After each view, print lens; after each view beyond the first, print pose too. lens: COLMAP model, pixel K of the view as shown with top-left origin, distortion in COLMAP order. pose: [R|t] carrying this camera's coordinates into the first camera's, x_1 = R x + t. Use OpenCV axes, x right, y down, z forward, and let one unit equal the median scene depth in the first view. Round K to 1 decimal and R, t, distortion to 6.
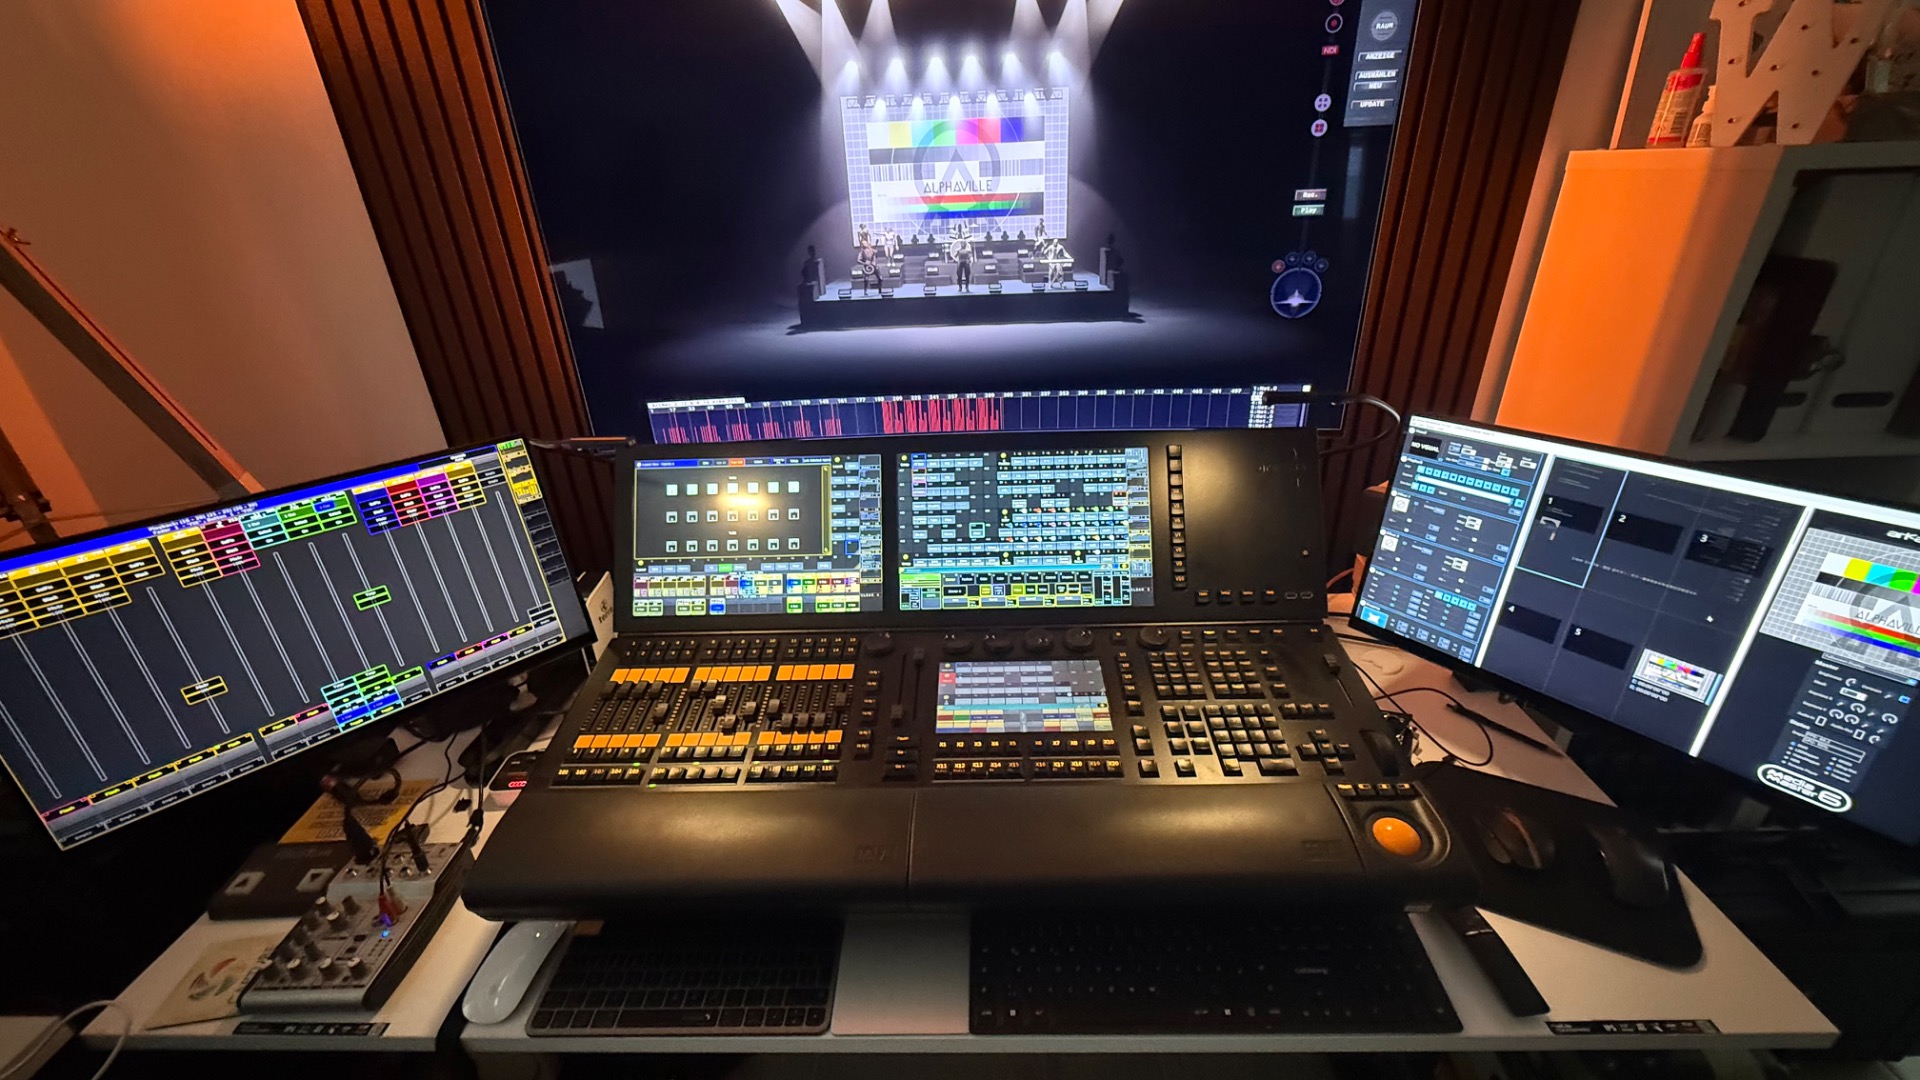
lens RADIAL K [[767.4, 0, 968.9], [0, 767.4, 540.2], [0, 0, 1]] dist [0.000639, 0.000104]
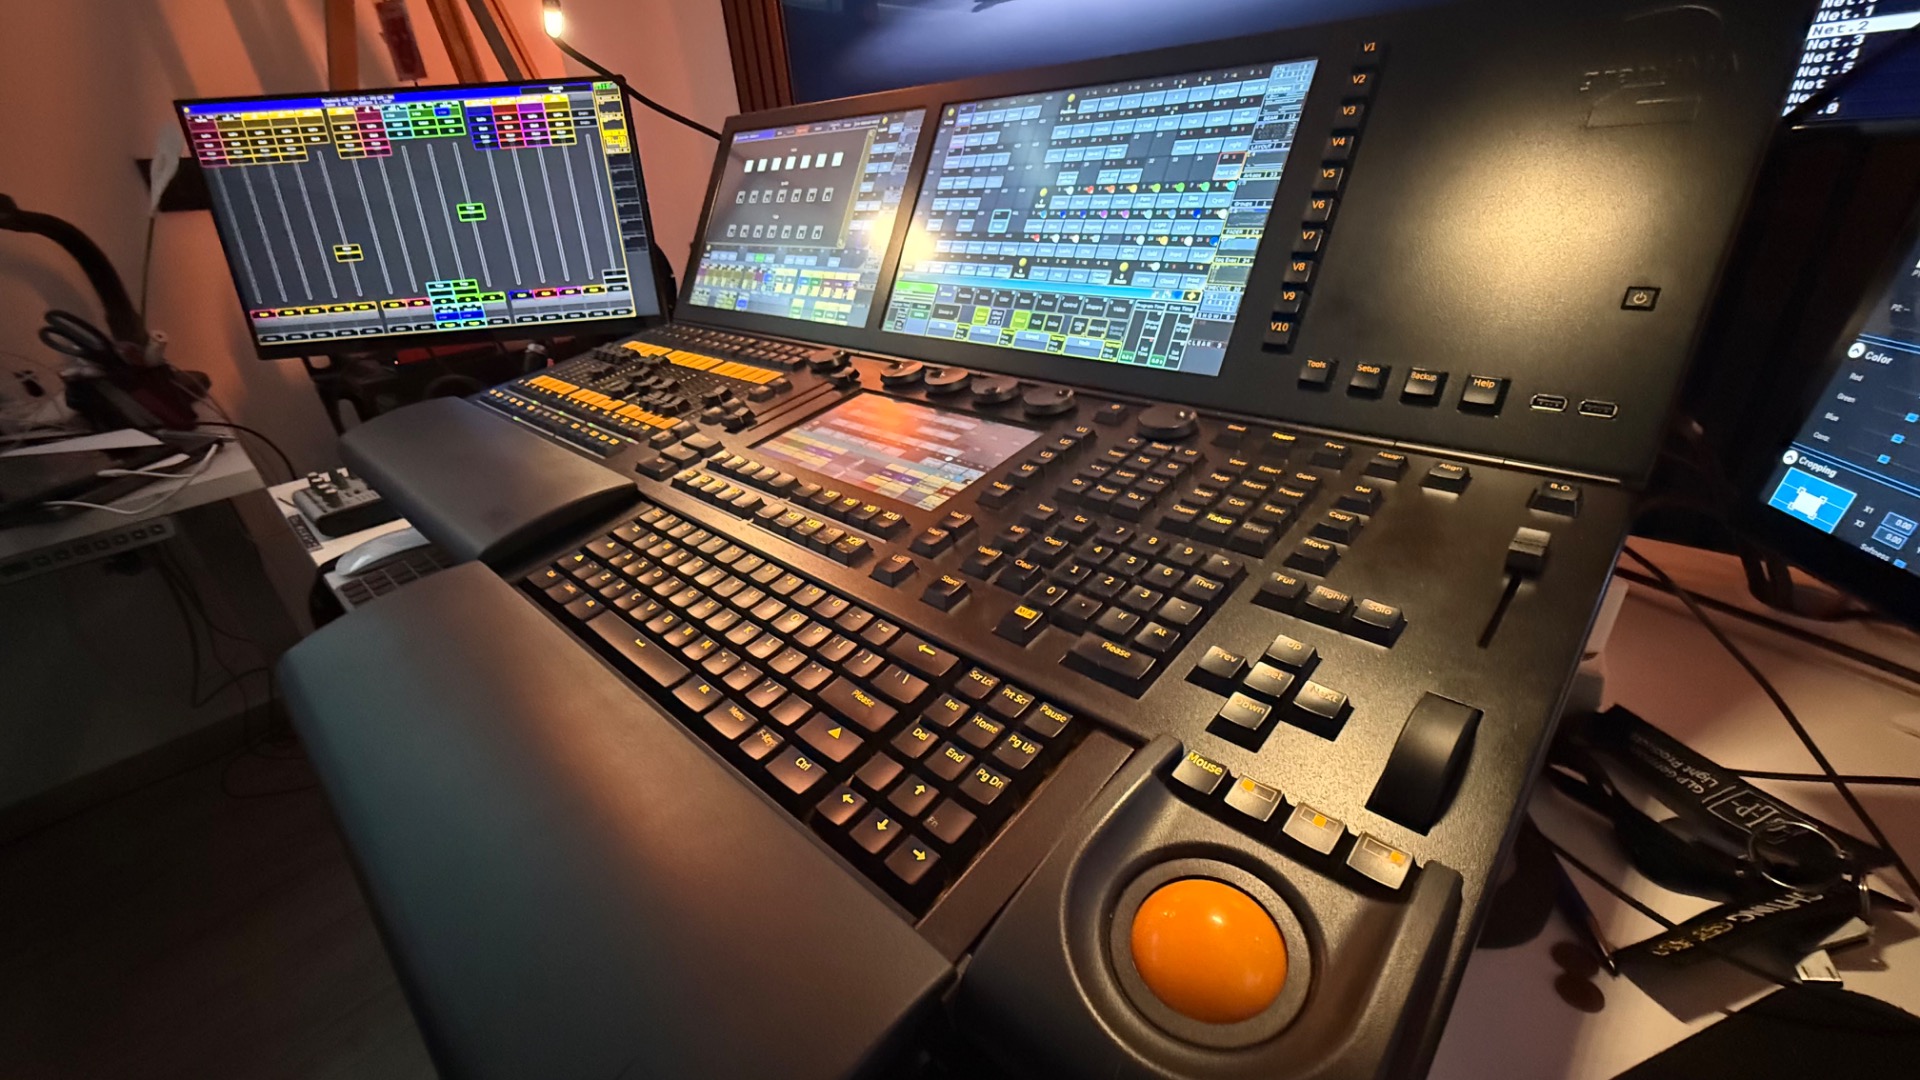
lens RADIAL K [[767.4, 0, 967.7], [0, 767.4, 543.7], [0, 0, 1]] dist [0.000639, 0.000104]
pose [[0.740572, 0.288937, -0.606686, 0.483693], [-0.254568, 0.956177, 0.144637, 0.167540], [0.621890, 0.047328, 0.781673, 0.542715]]
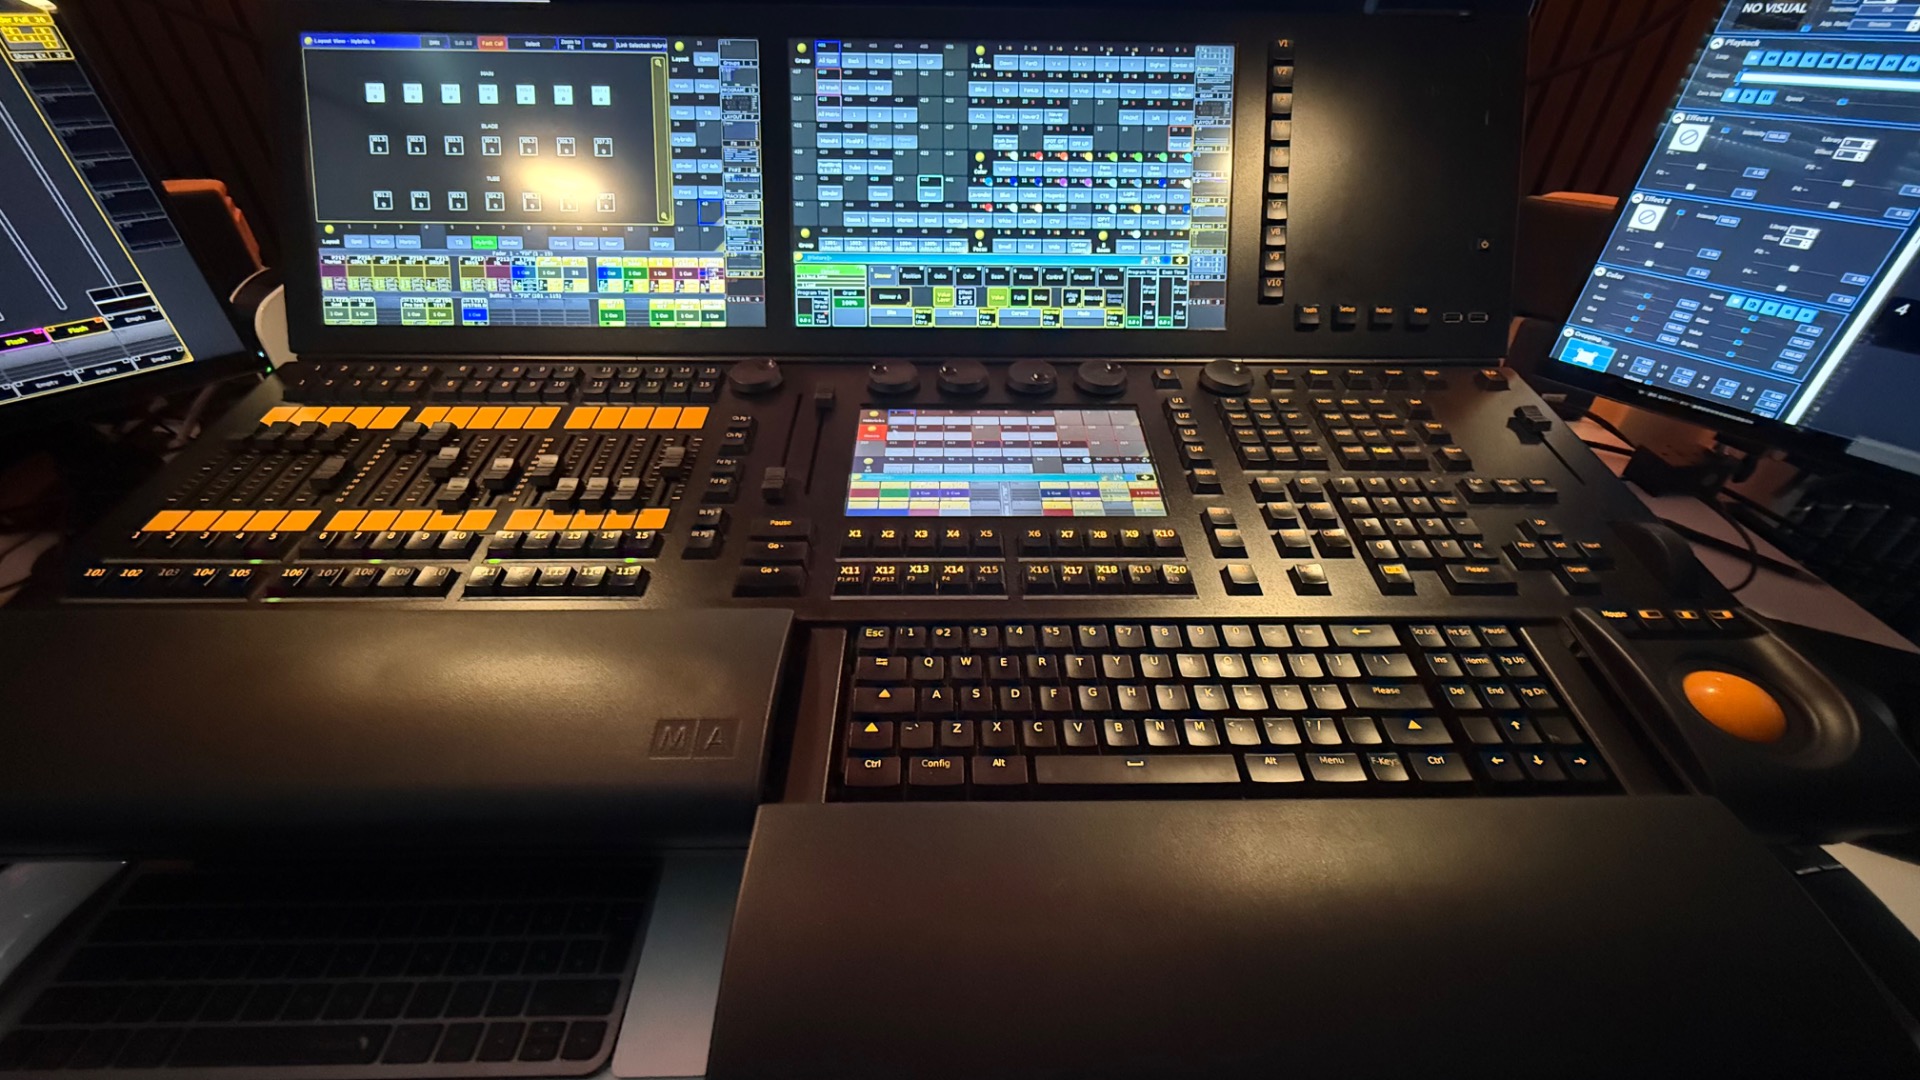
lens RADIAL K [[767.4, 0, 968.9], [0, 767.4, 541.2], [0, 0, 1]] dist [0.000639, 0.000104]
pose [[0.998564, 0.016529, 0.050955, 0.015528], [-0.025336, 0.983817, 0.177377, 0.154676], [-0.047198, -0.178413, 0.982823, 0.418461]]
